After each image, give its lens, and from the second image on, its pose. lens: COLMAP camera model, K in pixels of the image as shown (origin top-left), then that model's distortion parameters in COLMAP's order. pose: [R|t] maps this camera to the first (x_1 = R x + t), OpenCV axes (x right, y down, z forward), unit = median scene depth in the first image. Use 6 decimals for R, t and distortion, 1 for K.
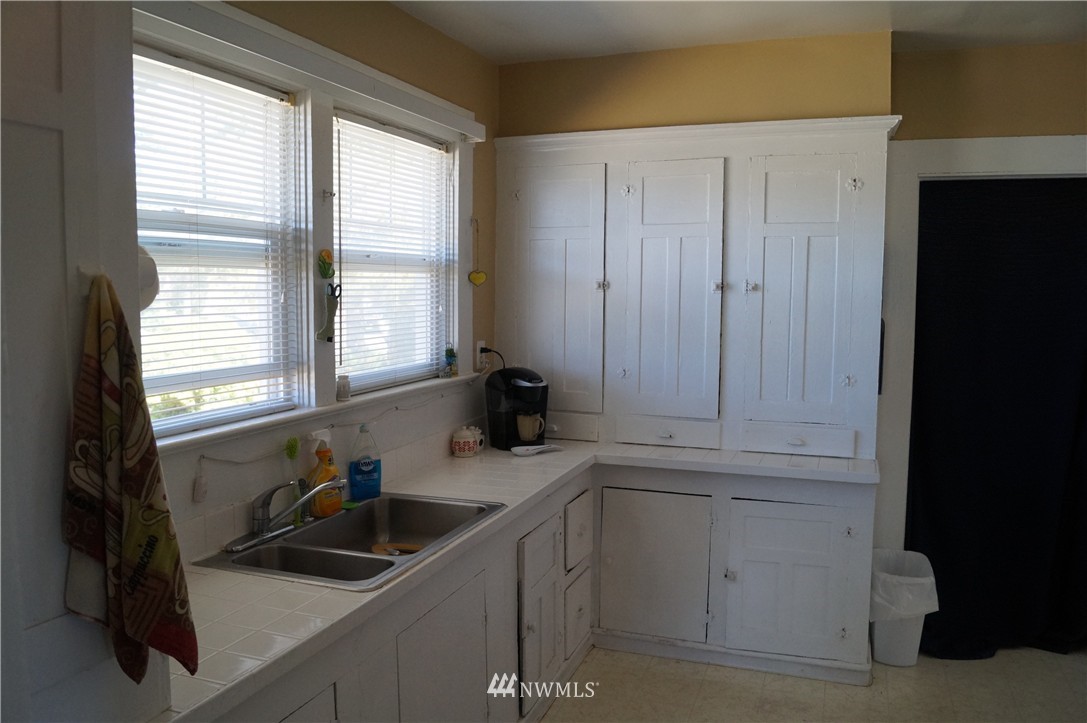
lens RADIAL K [[866.8, 0, 542.8], [0, 866.8, 364.1], [0, 0, 1]] dist [-0.085667, 0.022048]
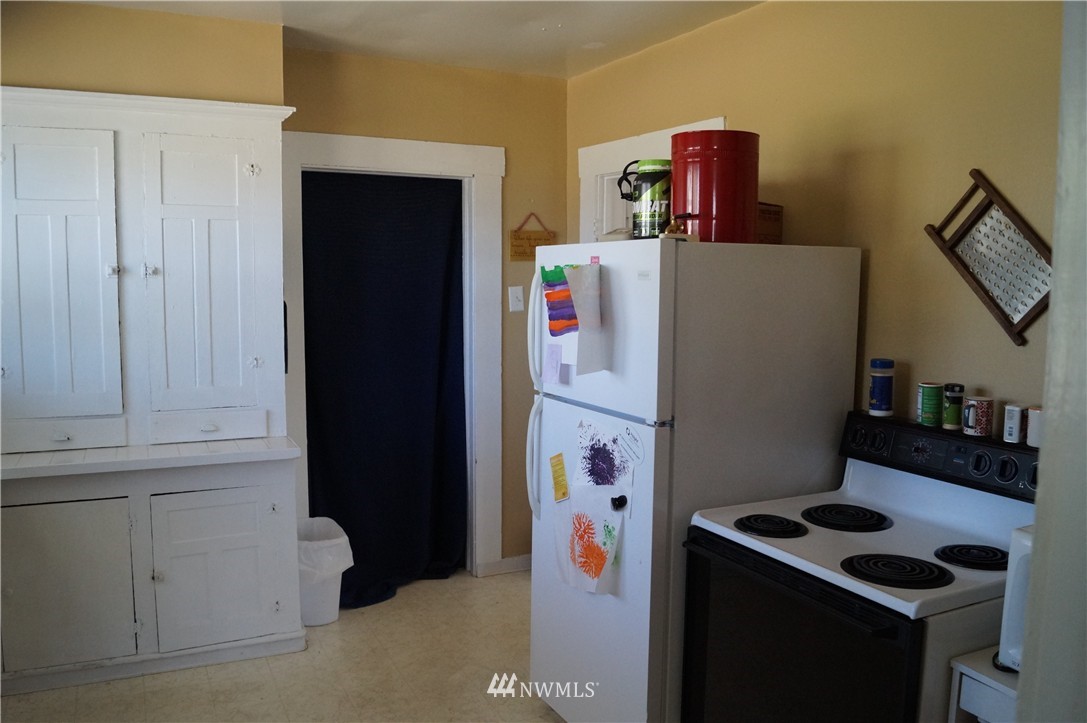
lens RADIAL K [[866.8, 0, 541.1], [0, 866.8, 360.0], [0, 0, 1]] dist [-0.085667, 0.022048]
pose [[0.692295, -0.067738, 0.718428, -0.143210], [0.056330, 0.997619, 0.039781, -0.005030], [-0.719413, 0.012928, 0.694462, 0.044567]]
